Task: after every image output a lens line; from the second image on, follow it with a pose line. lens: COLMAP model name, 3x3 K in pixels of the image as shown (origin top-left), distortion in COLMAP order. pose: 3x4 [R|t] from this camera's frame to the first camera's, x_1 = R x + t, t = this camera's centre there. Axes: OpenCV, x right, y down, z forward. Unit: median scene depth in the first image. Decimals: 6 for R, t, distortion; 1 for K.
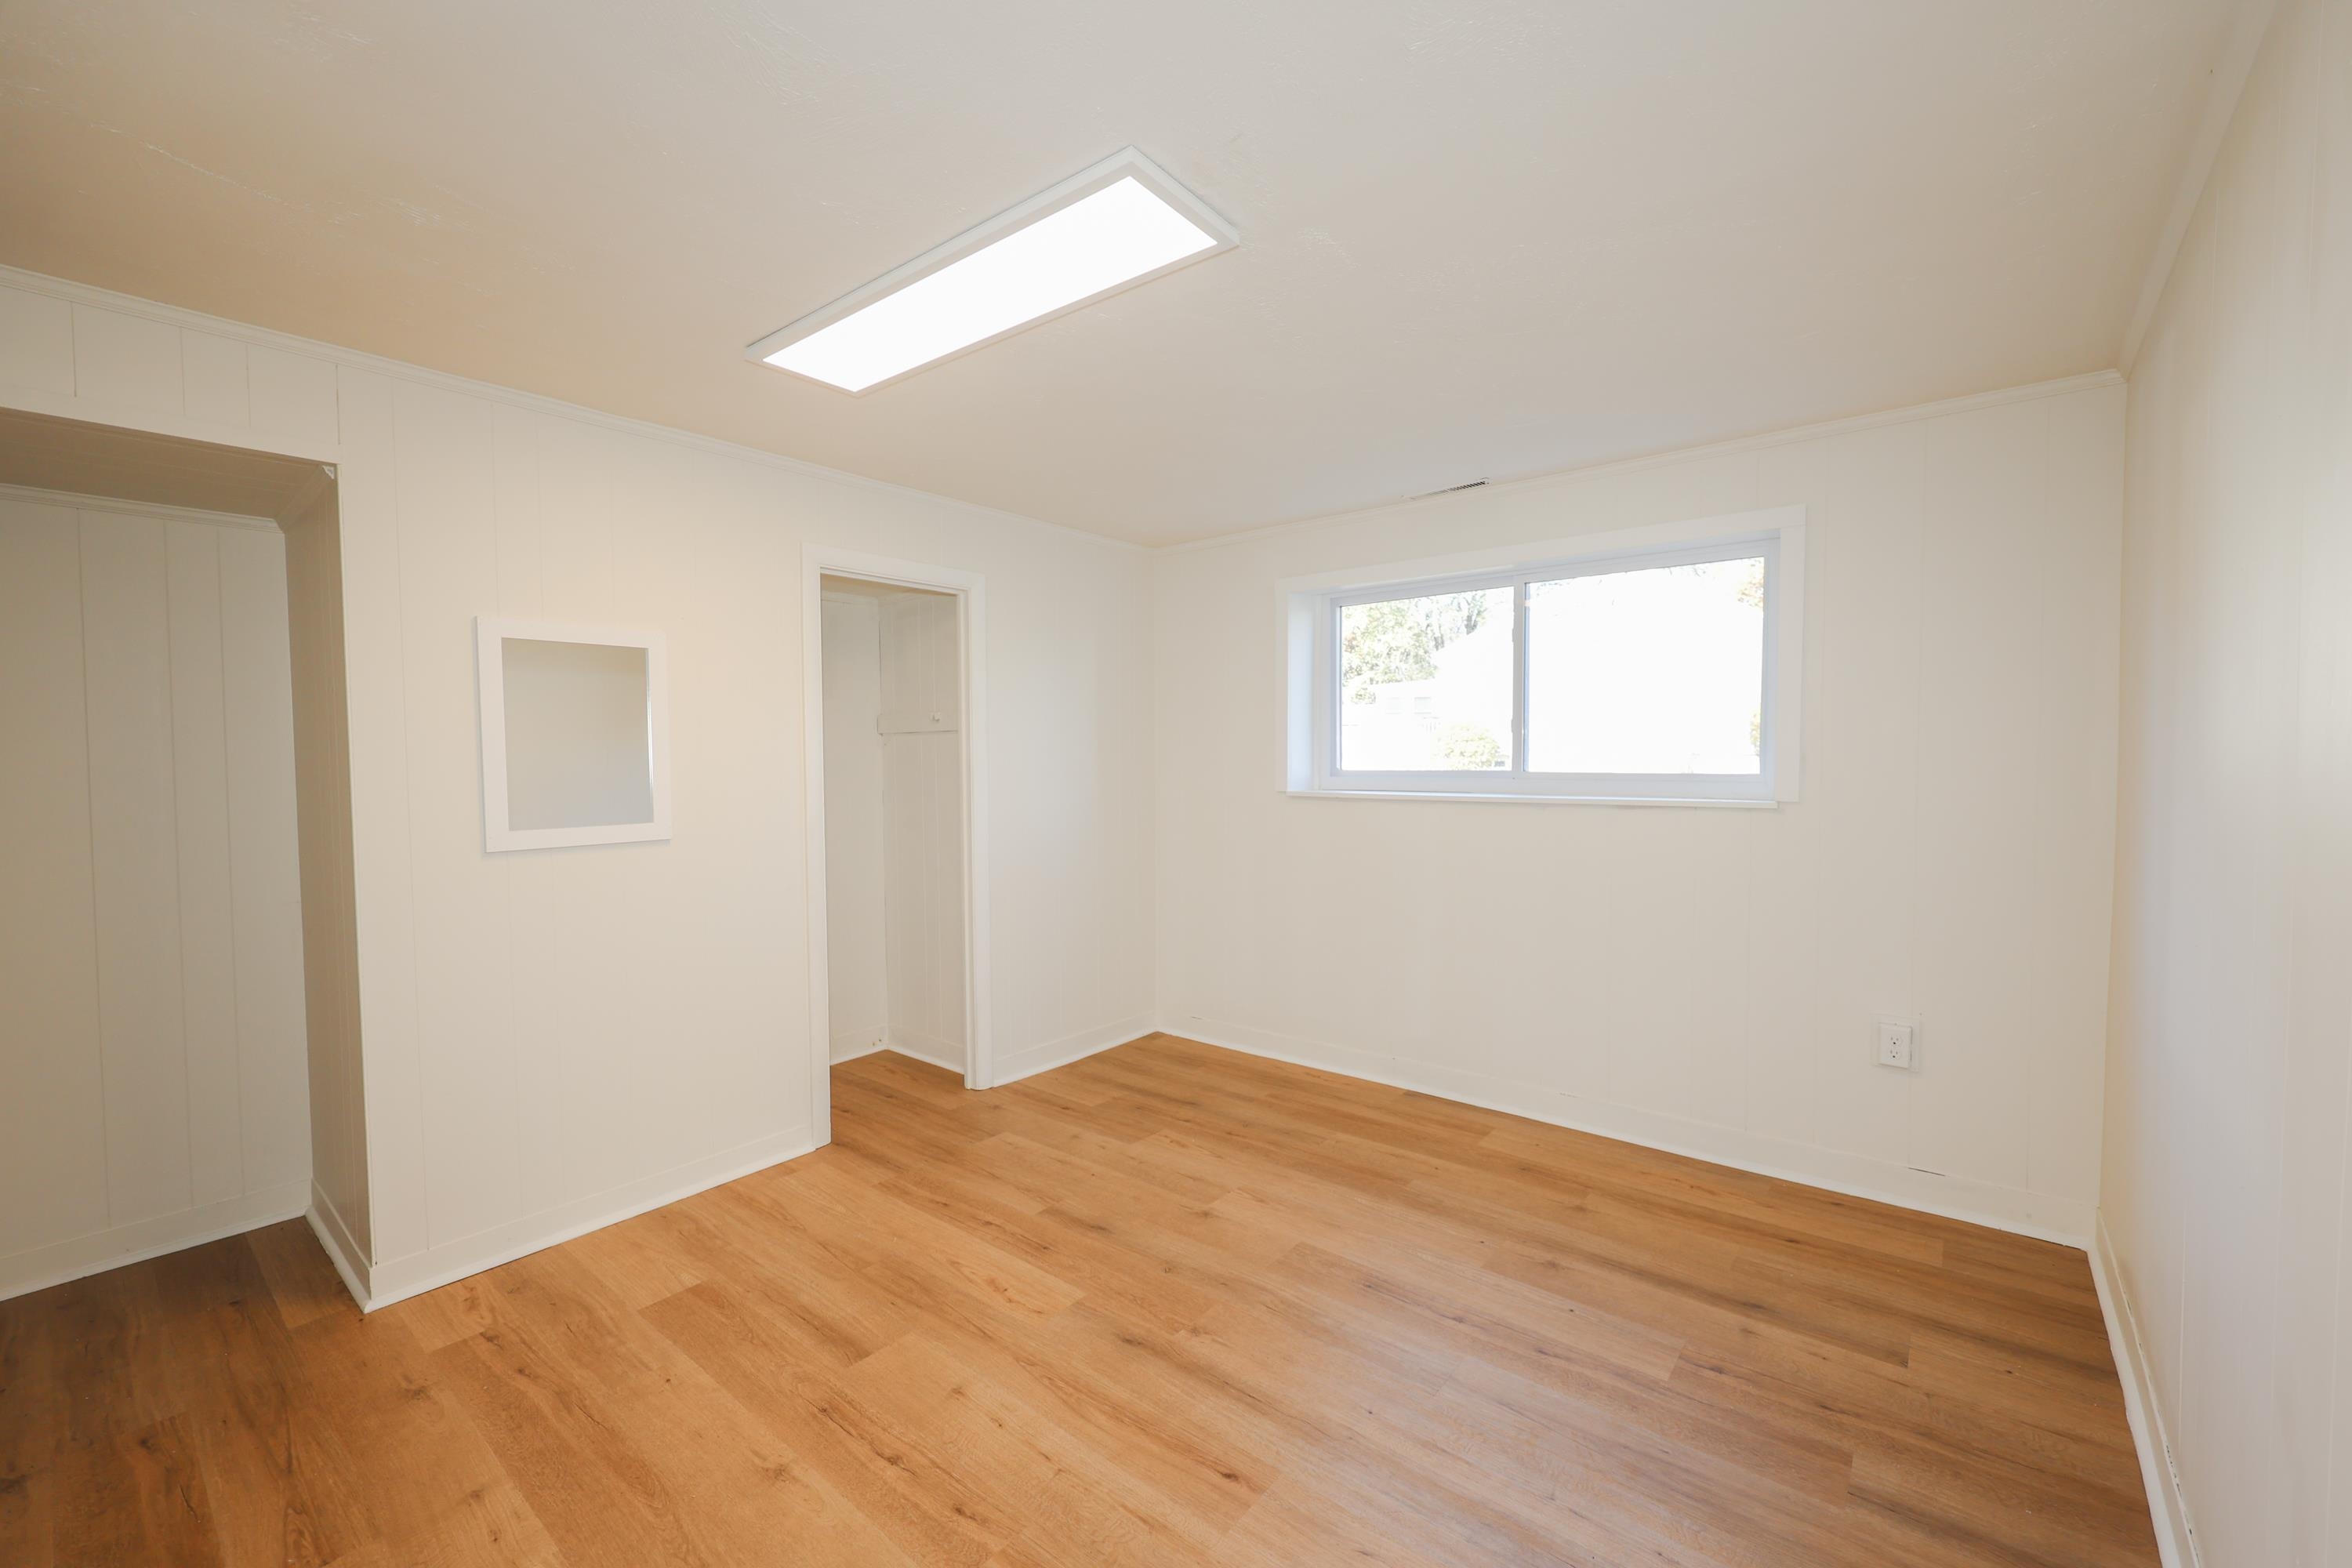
lens RADIAL K [[974.0, 0, 1183.3], [0, 974.0, 748.0], [0, 0, 1]] dist [0.002150, -0.000344]
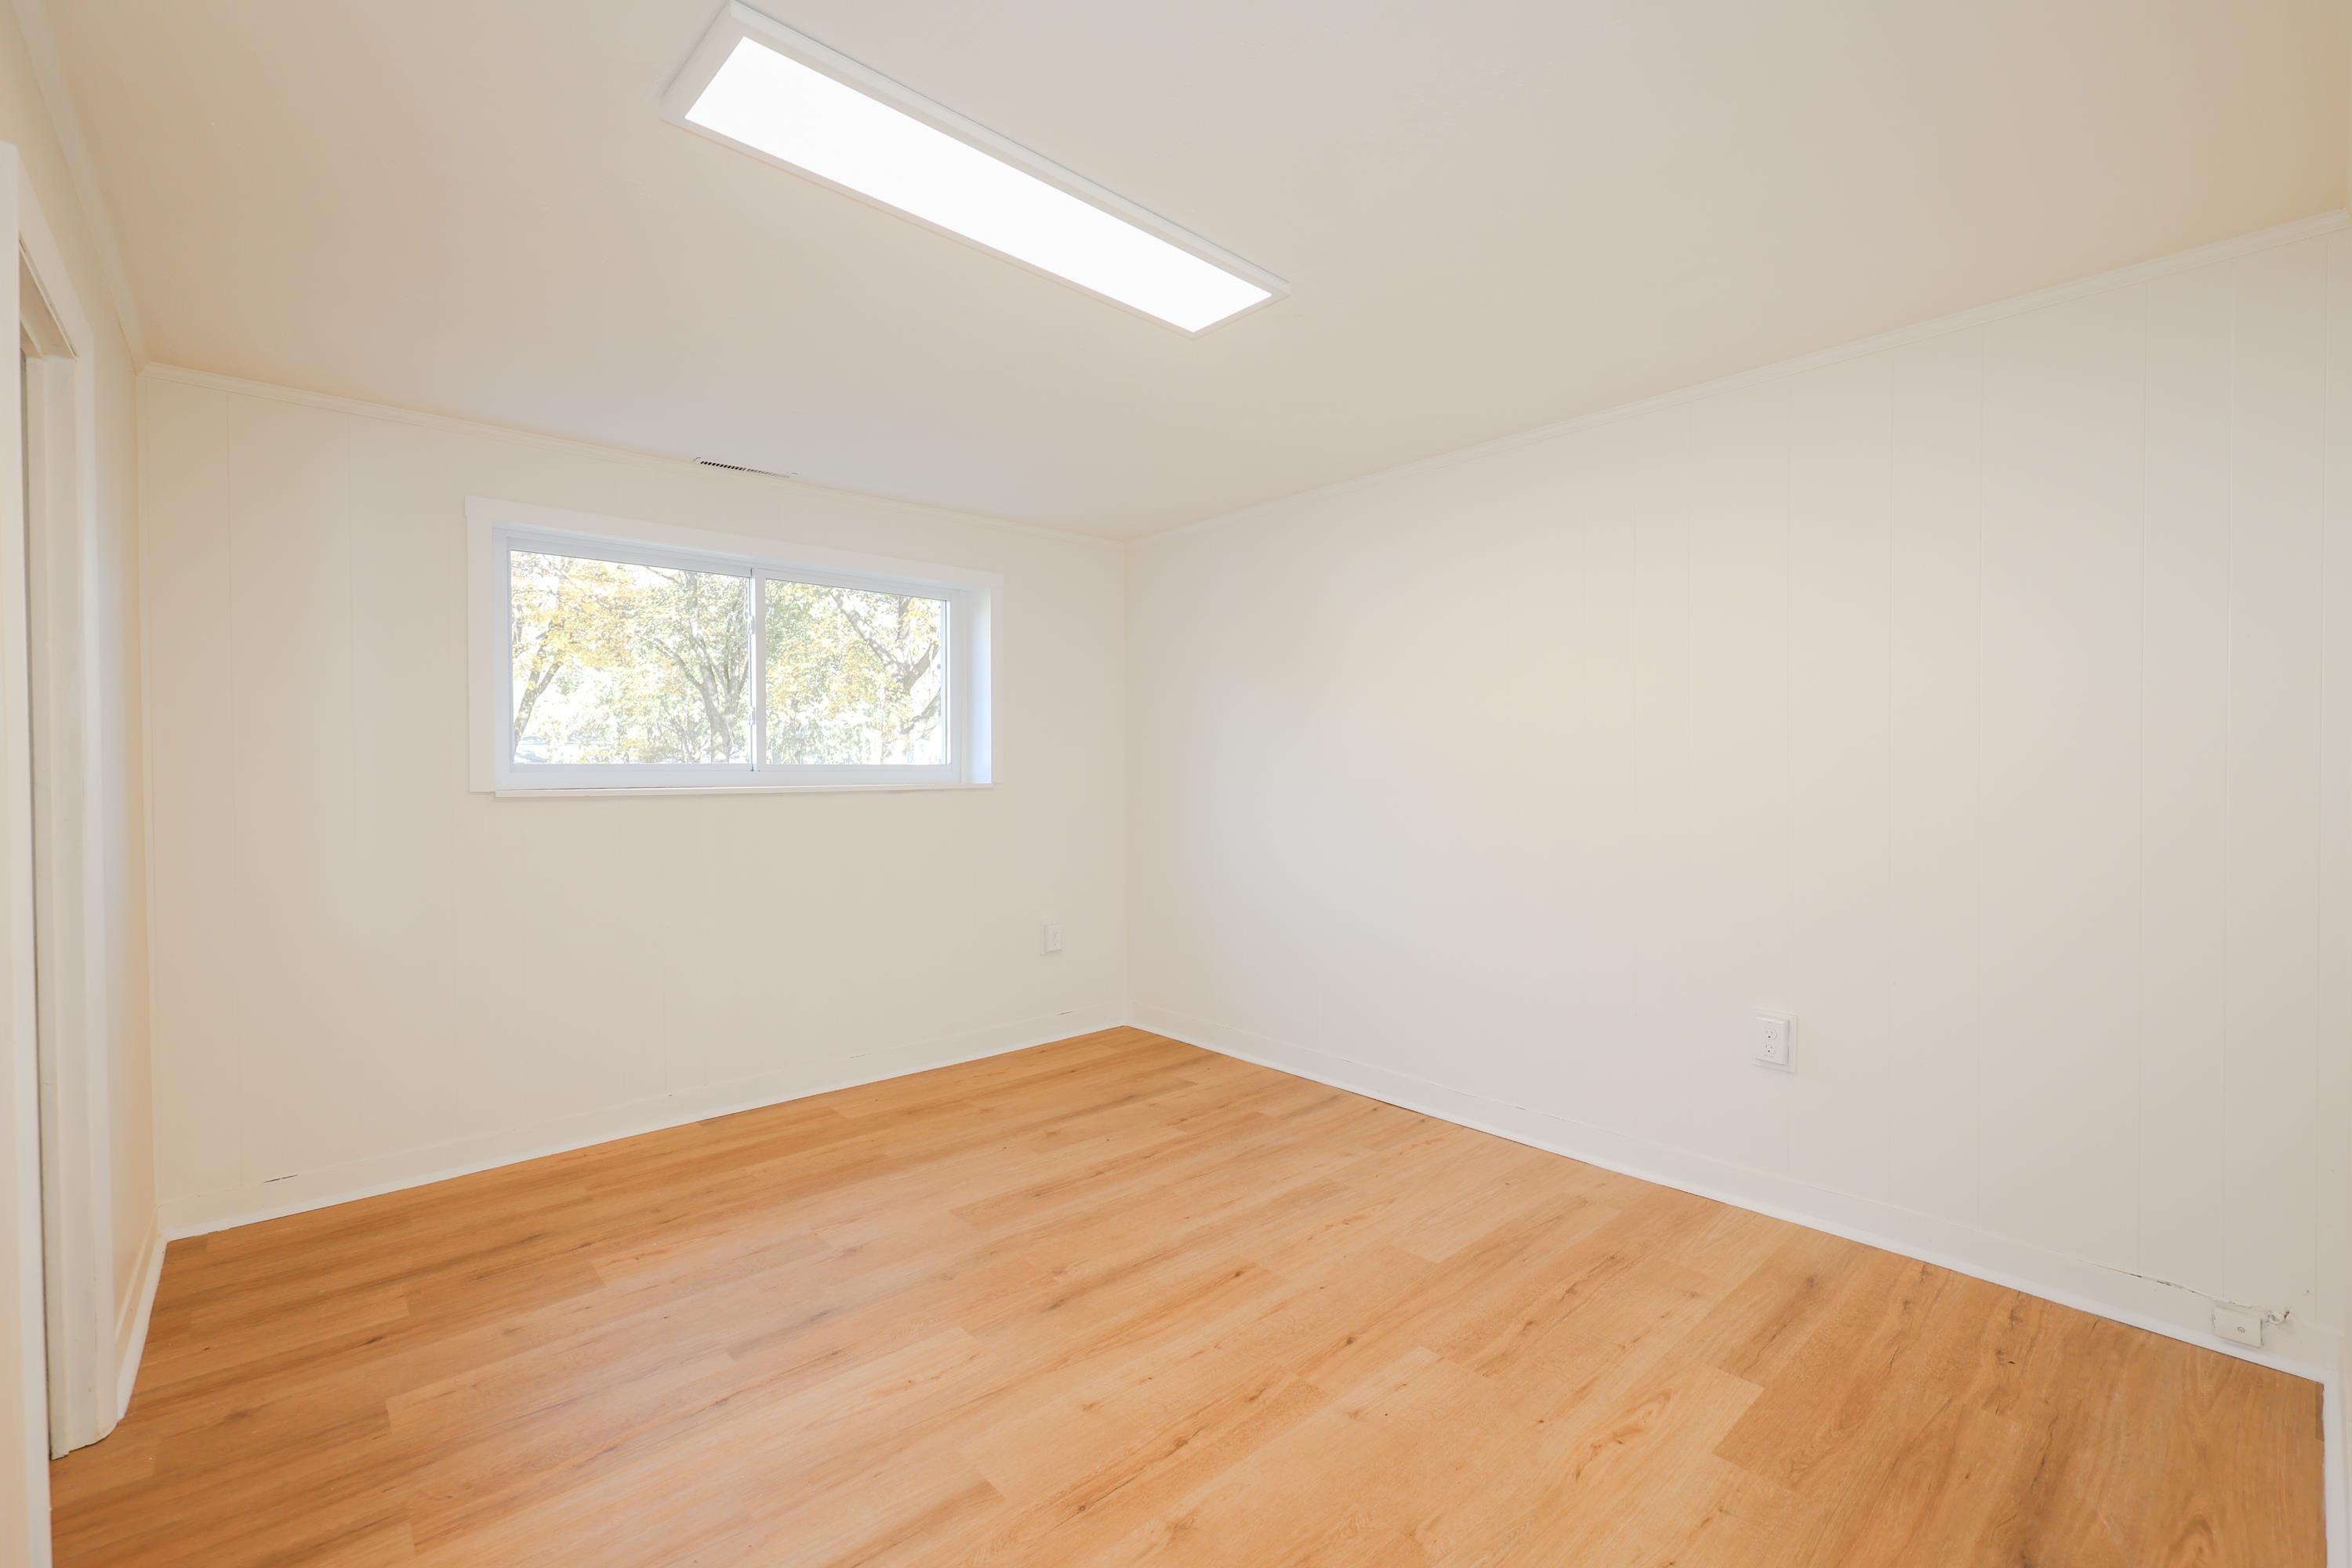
lens RADIAL K [[974.0, 0, 1174.9], [0, 974.0, 786.1], [0, 0, 1]] dist [0.002150, -0.000344]
pose [[0.164474, -0.012021, 0.986308, -0.797893], [-0.000701, 0.999924, 0.012304, 0.025537], [-0.986381, -0.002715, 0.164453, 0.524854]]
